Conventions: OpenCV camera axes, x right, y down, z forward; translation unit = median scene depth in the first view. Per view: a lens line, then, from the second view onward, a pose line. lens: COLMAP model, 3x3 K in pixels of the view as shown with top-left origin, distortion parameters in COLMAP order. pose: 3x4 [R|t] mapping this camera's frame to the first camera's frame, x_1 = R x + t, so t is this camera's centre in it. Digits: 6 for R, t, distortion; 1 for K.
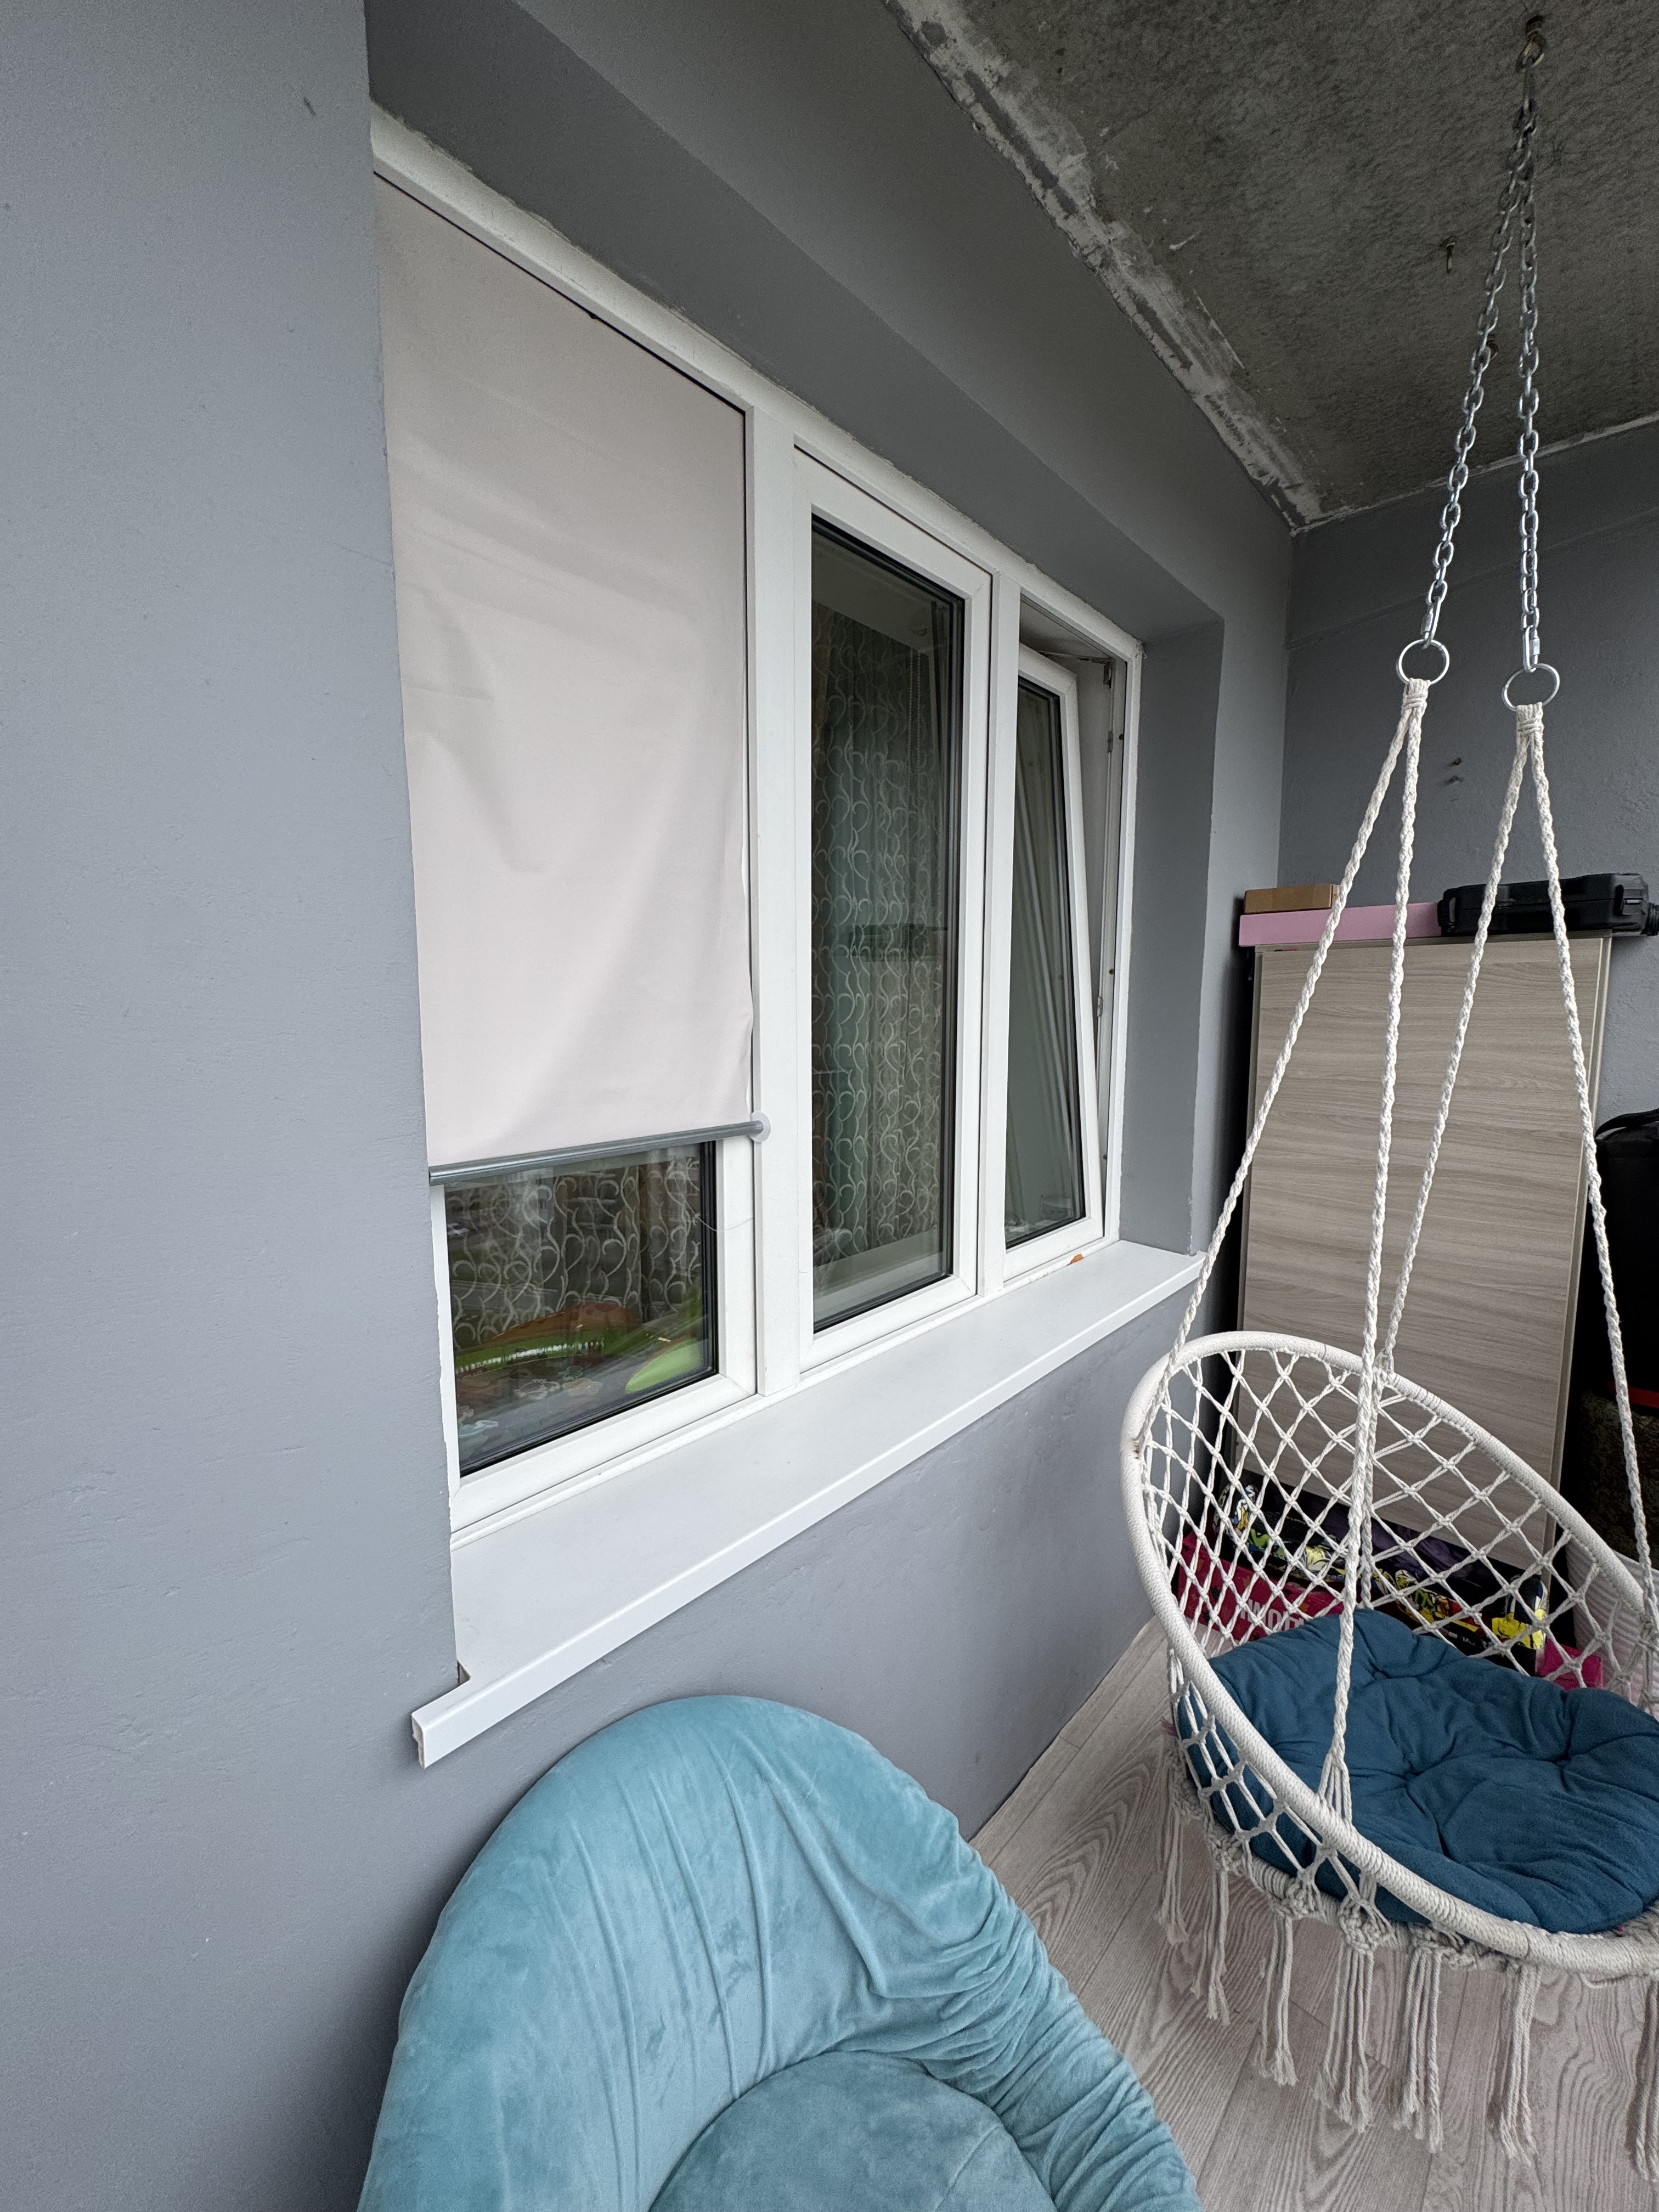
lens RADIAL K [[882.1, 0, 831.4], [0, 882.1, 1104.7], [0, 0, 1]] dist [-0.002422, 0.000208]
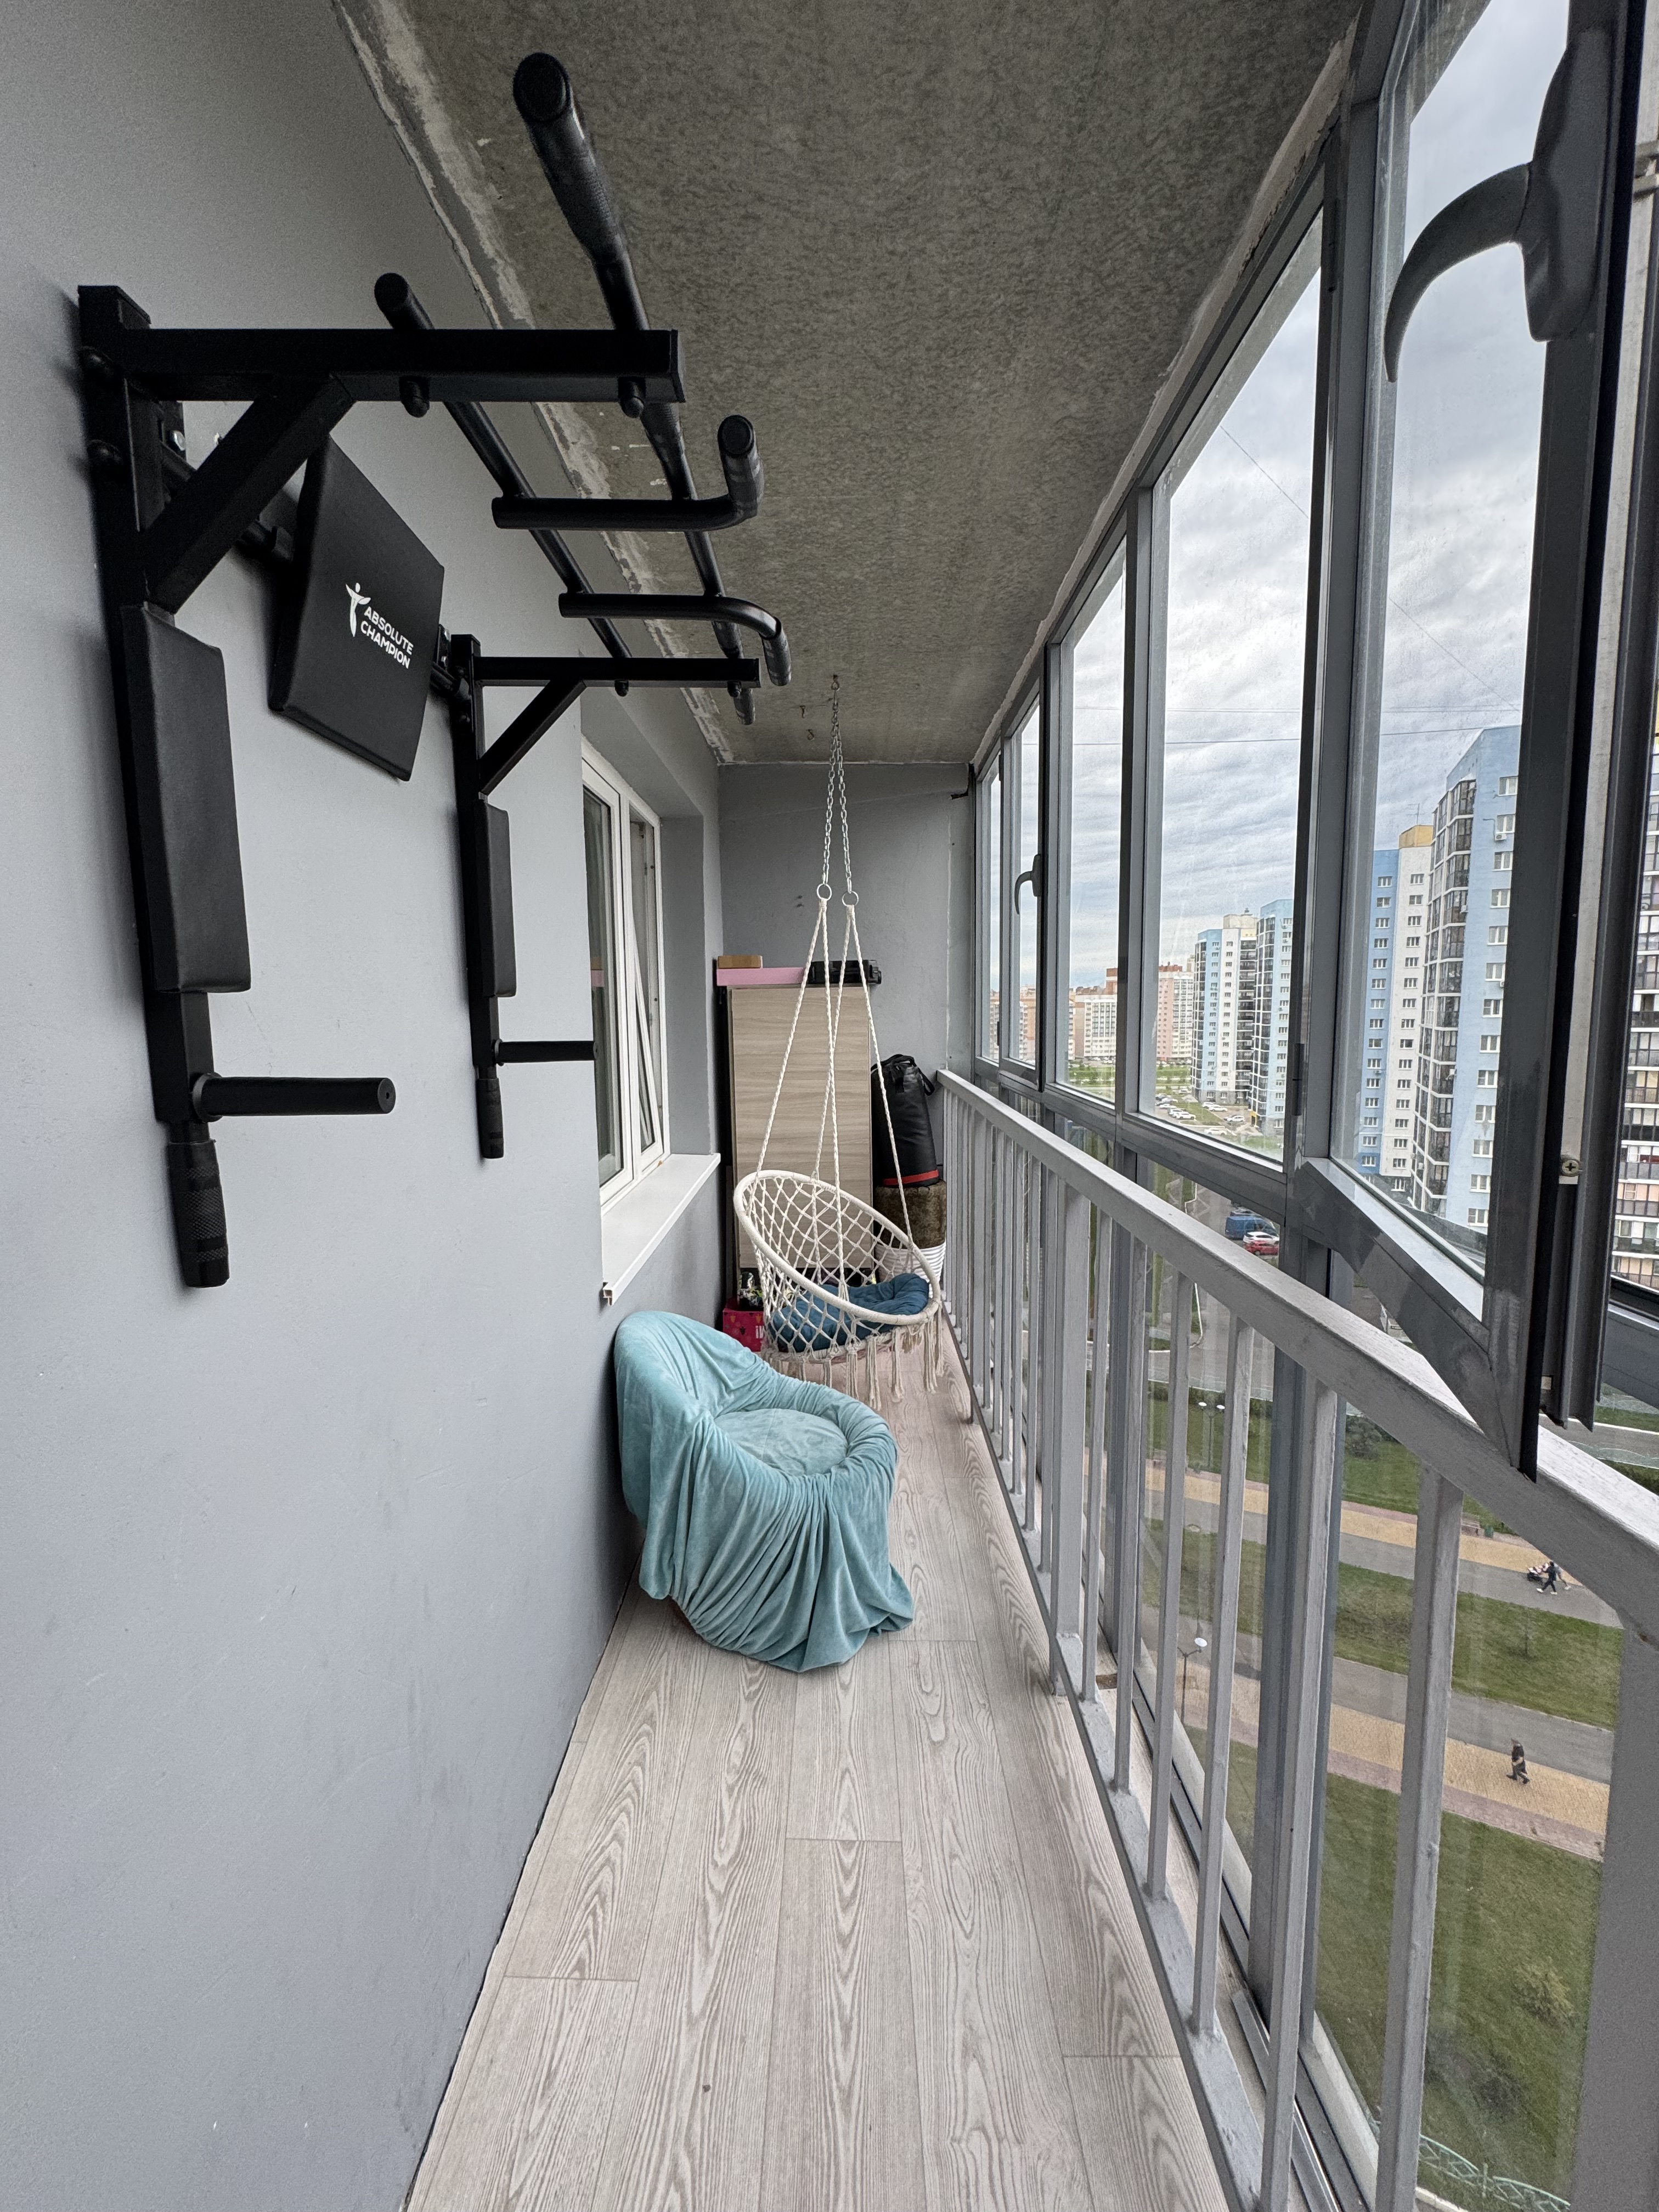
lens RADIAL K [[890.8, 0, 829.5], [0, 890.8, 1106.0], [0, 0, 1]] dist [-0.002384, -0.000183]
pose [[0.744266, -0.083017, 0.662703, -0.841350], [0.093513, 0.995424, 0.019675, 0.076314], [-0.661304, 0.047328, 0.748624, -0.735366]]
